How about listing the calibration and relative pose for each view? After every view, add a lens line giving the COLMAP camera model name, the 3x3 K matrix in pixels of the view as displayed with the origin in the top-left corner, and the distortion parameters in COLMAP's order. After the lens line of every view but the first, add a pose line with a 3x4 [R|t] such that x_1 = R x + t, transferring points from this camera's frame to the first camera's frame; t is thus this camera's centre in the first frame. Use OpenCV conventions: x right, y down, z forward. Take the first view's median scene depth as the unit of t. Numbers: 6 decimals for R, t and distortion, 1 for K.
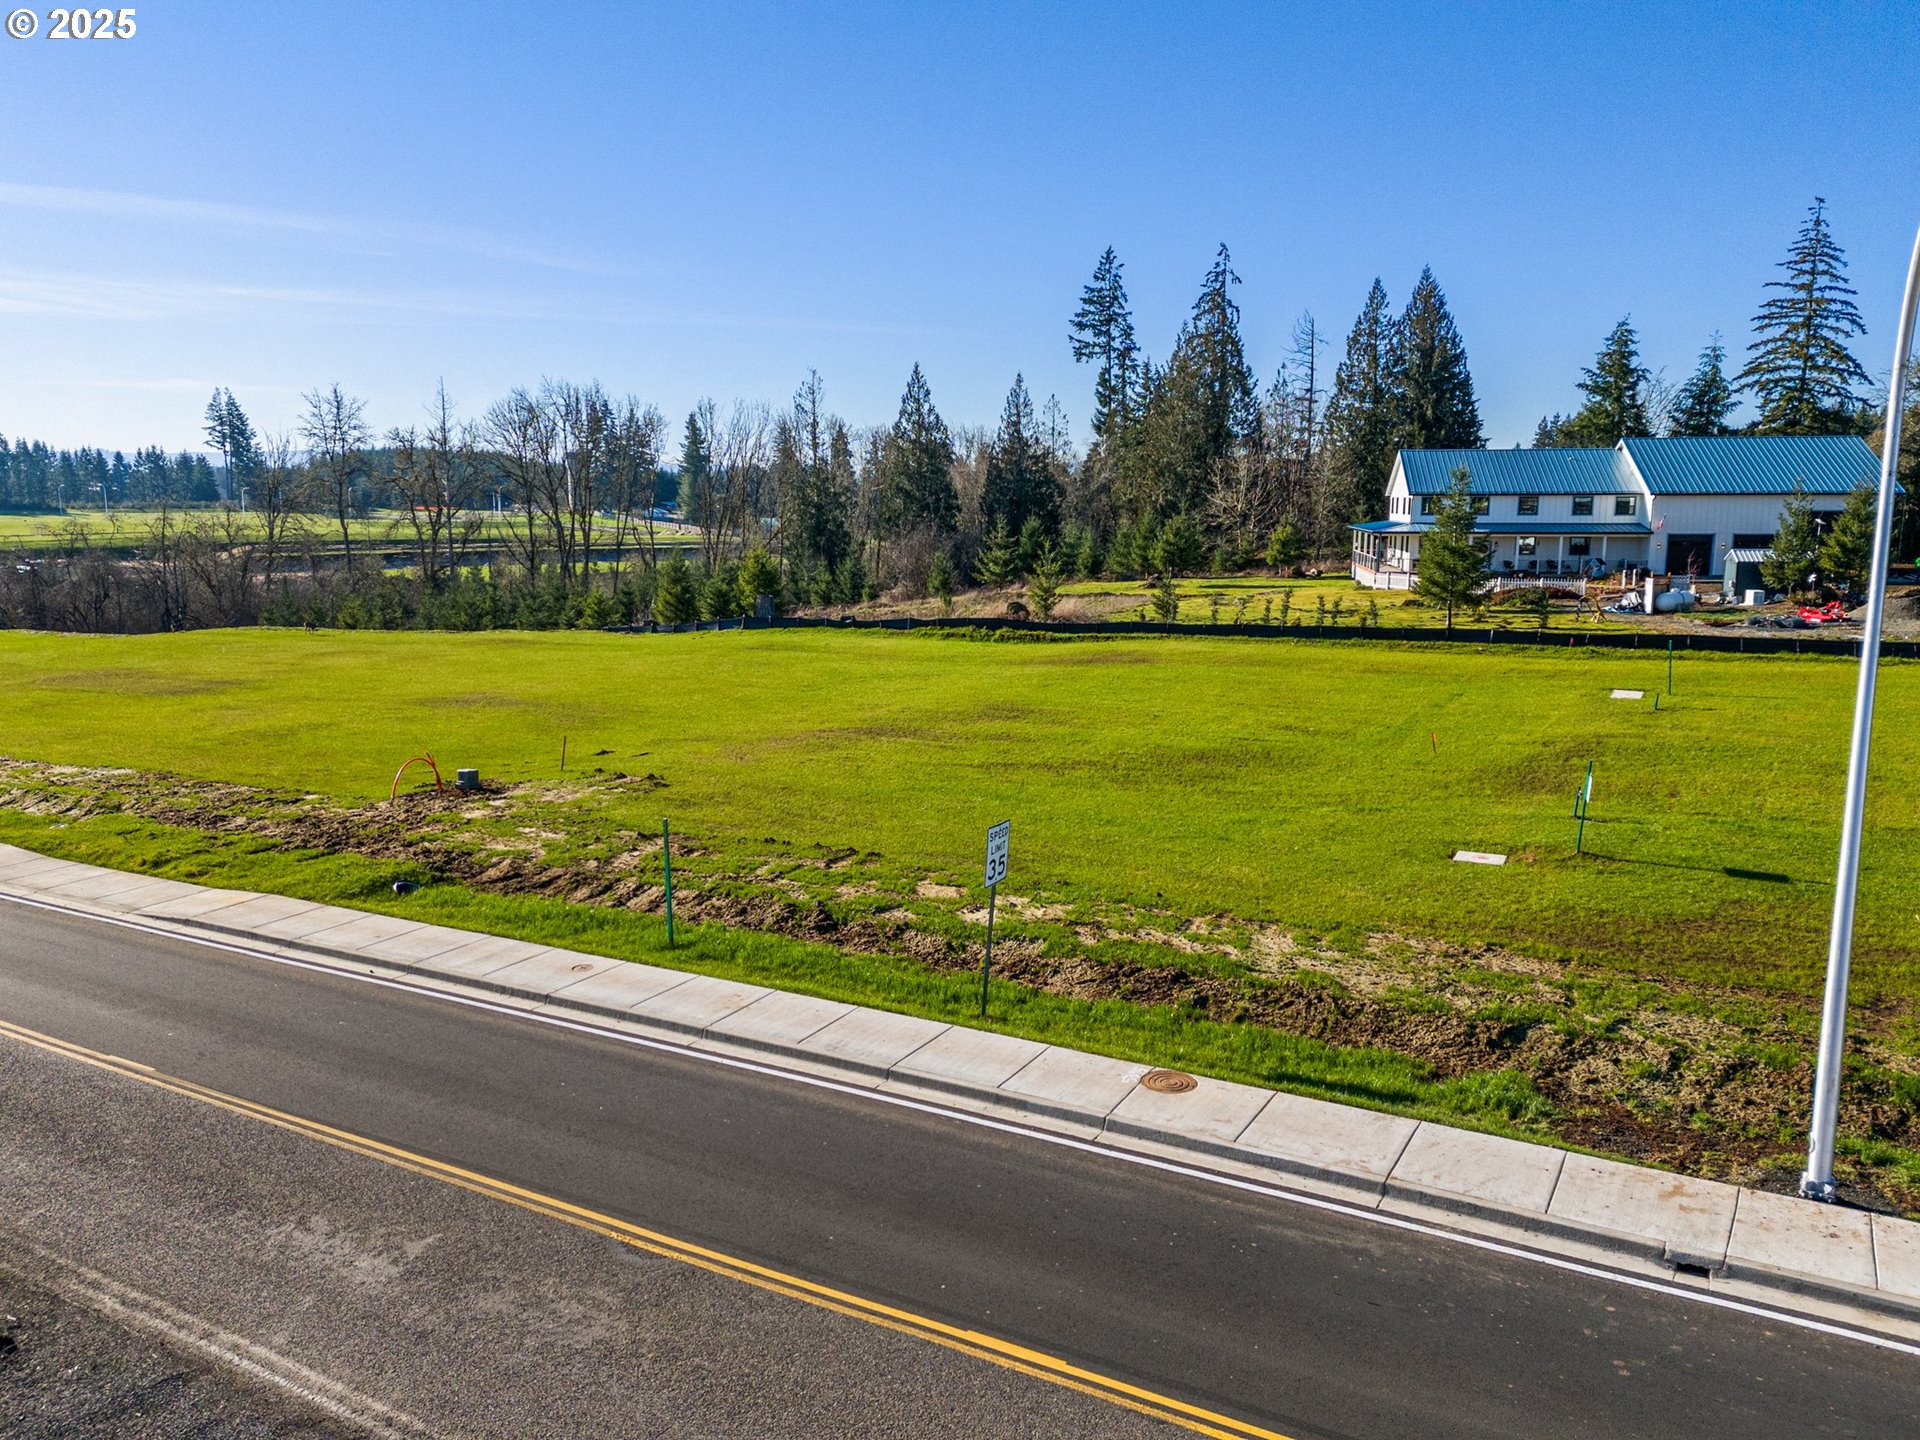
lens RADIAL K [[1397.2, 0, 964.6], [0, 1397.2, 727.5], [0, 0, 1]] dist [0.069849, -0.058186]
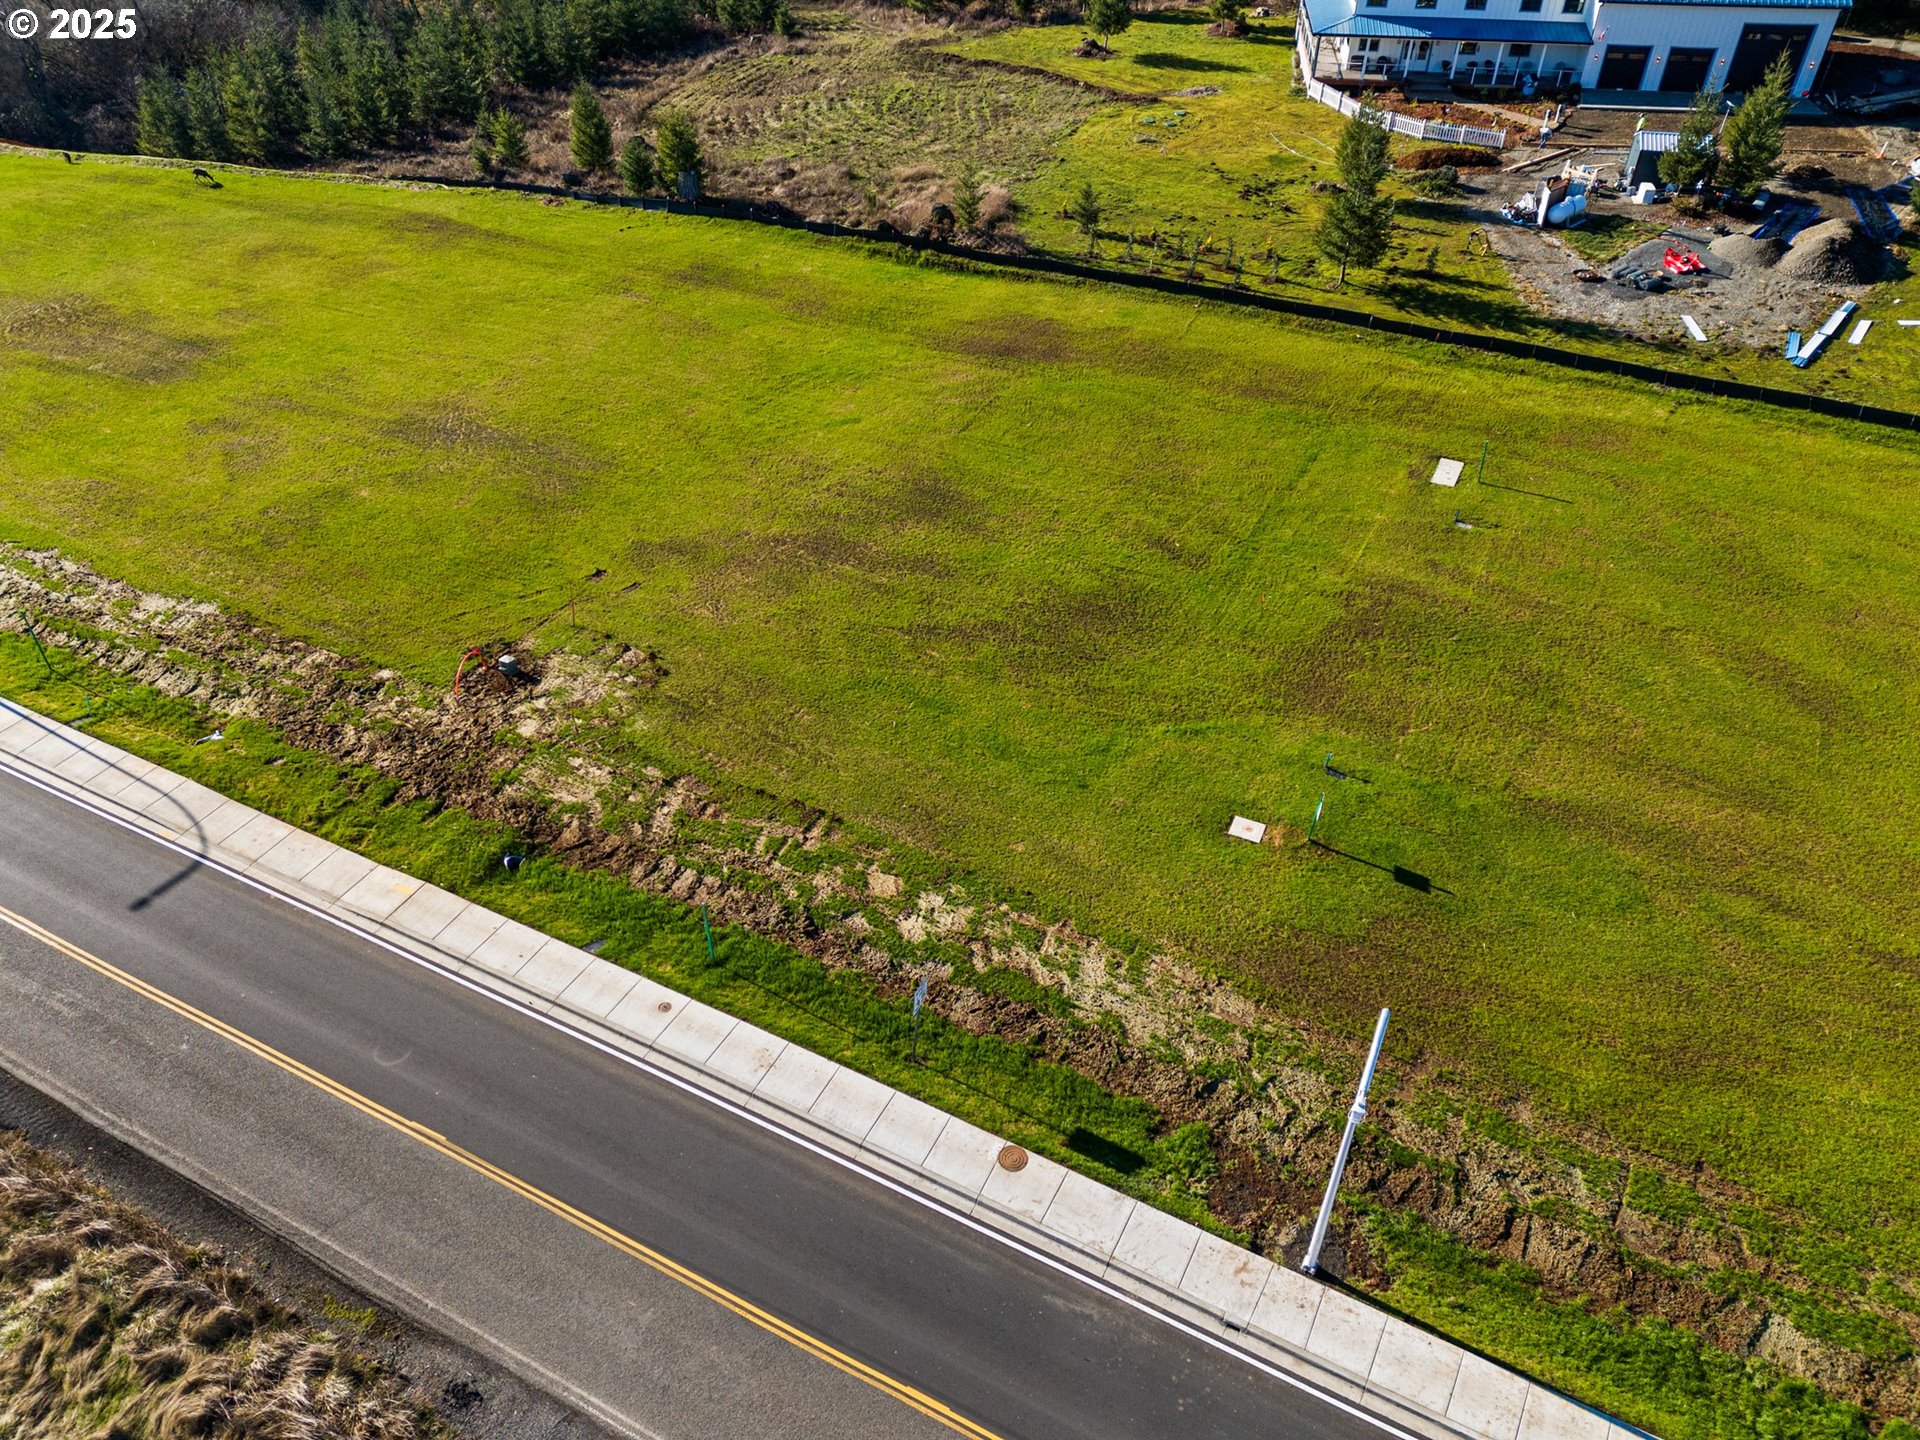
lens RADIAL K [[1397.8, 0, 963.3], [0, 1397.8, 715.4], [0, 0, 1]] dist [0.074648, -0.064873]
pose [[0.998943, -0.021512, 0.040630, 0.011486], [-0.001174, 0.871549, 0.490307, -0.841604], [-0.045958, -0.489836, 0.870602, -0.239559]]
